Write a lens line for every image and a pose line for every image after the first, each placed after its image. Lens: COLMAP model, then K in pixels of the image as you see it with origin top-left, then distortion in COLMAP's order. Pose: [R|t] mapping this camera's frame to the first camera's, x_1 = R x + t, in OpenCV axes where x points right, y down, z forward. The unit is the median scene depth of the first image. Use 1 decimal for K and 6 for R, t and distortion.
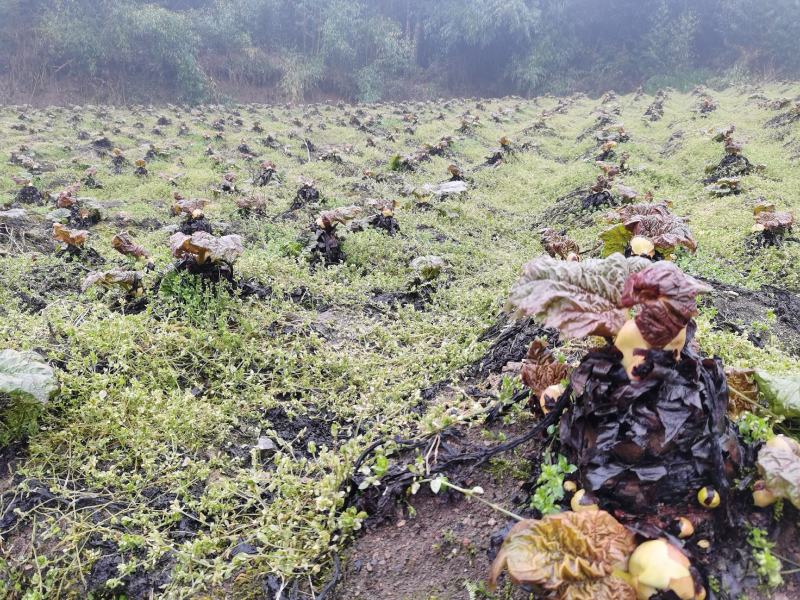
lens RADIAL K [[597.8, 0, 408.4], [0, 597.8, 306.7], [0, 0, 1]] dist [0.022136, 0.000188]
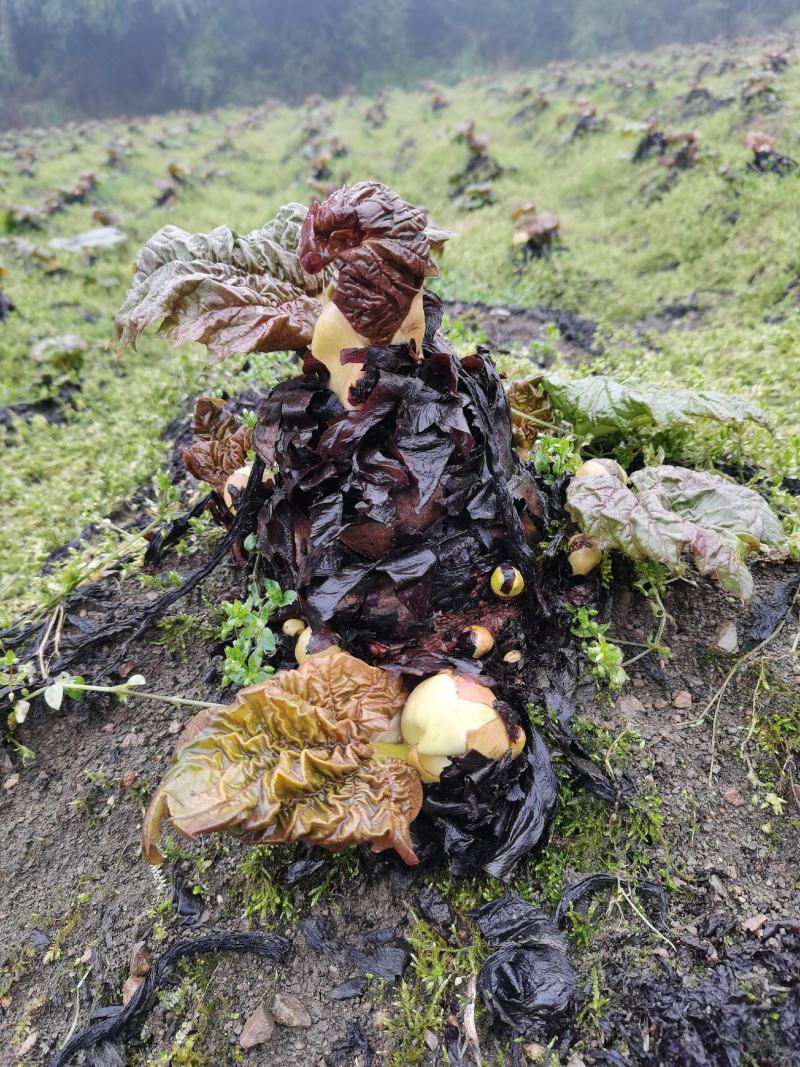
lens RADIAL K [[797.3, 0, 401.4], [0, 797.3, 532.4], [0, 0, 1]] dist [0.022136, 0.000188]
pose [[0.921260, -0.230564, 0.313242, 0.136419], [0.185965, 0.968449, 0.165902, 0.097723], [-0.341610, -0.094586, 0.935070, 0.247579]]
